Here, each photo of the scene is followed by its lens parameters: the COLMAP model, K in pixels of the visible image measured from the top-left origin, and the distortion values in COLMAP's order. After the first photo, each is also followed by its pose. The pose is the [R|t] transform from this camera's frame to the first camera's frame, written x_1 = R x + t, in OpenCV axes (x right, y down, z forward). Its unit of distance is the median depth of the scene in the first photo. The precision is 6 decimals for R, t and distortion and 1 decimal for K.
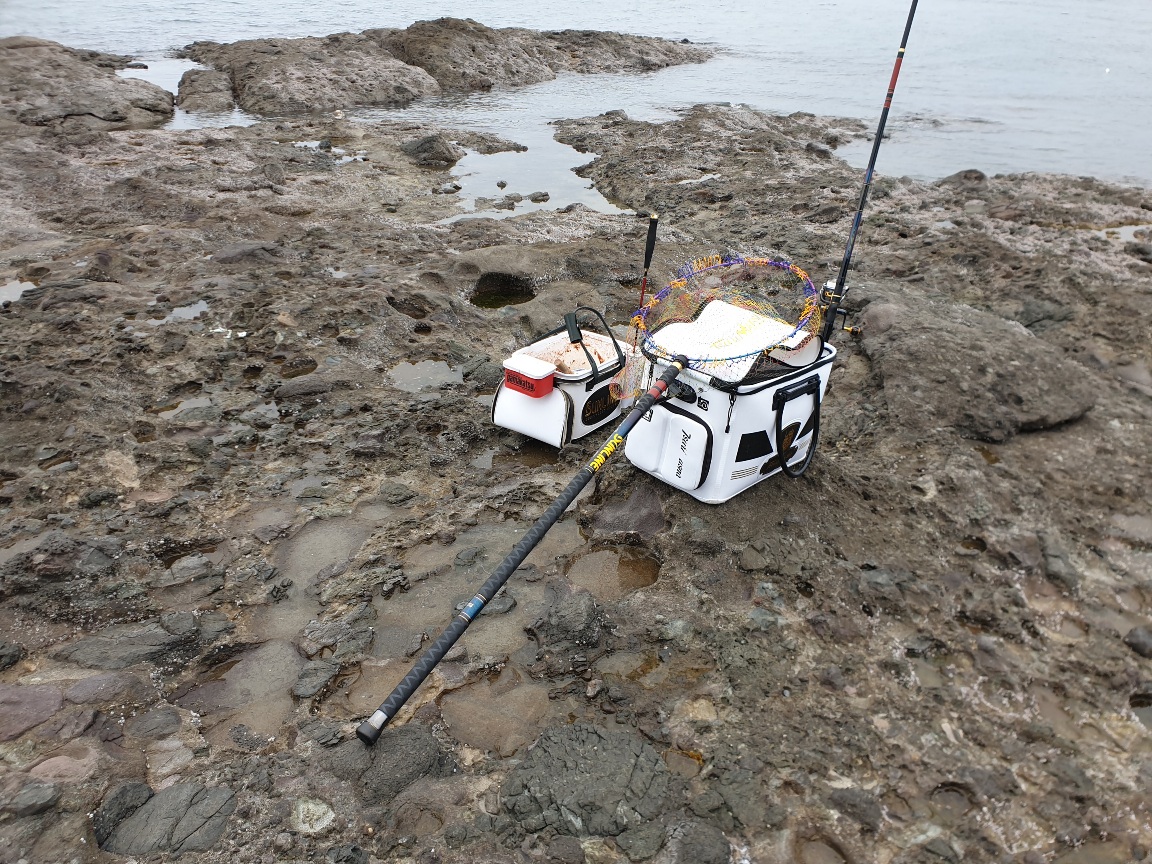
lens RADIAL K [[888.0, 0, 576.0], [0, 888.0, 432.0], [0, 0, 1]] dist [-0.001821, -0.003176]
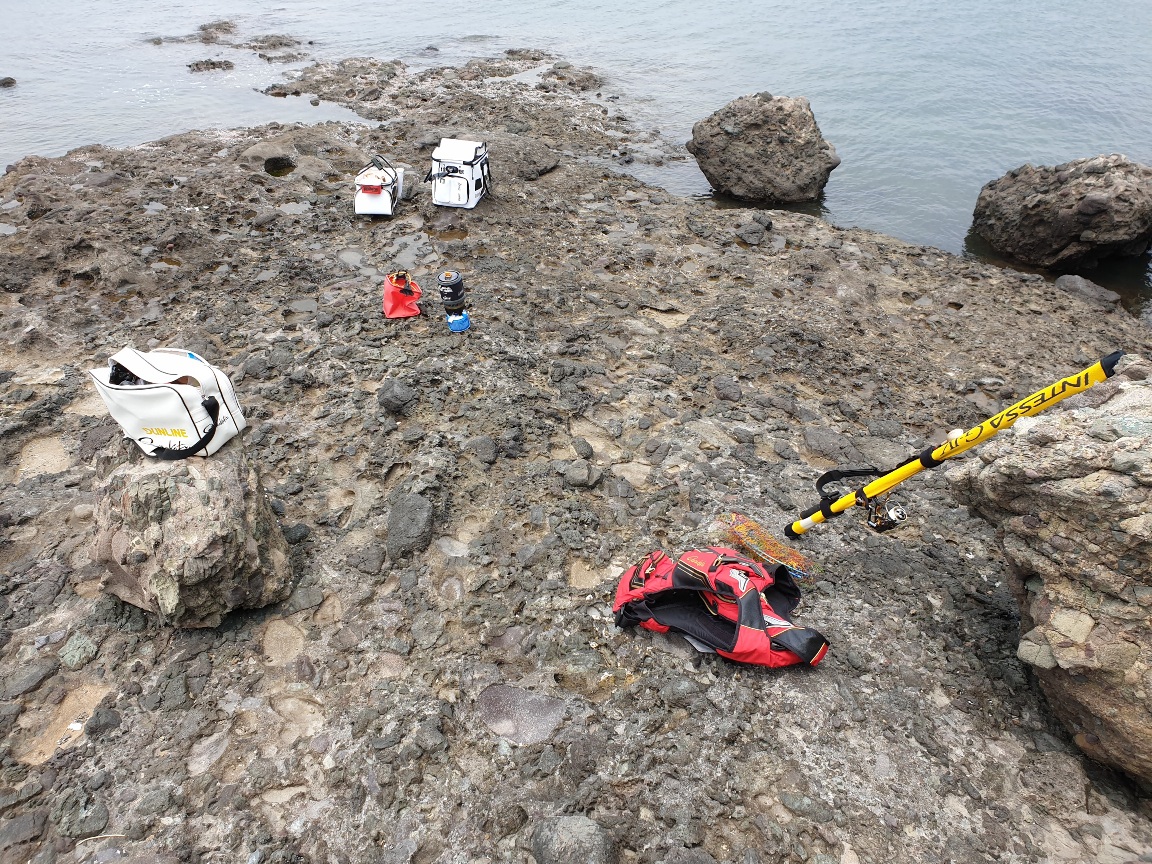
lens RADIAL K [[888.0, 0, 576.0], [0, 888.0, 432.0], [0, 0, 1]] dist [-0.001821, -0.003176]
pose [[0.796909, -0.348958, 0.493117, -1.007801], [0.277520, 0.936526, 0.214249, 0.192907], [-0.536580, -0.033887, 0.843169, -1.320261]]
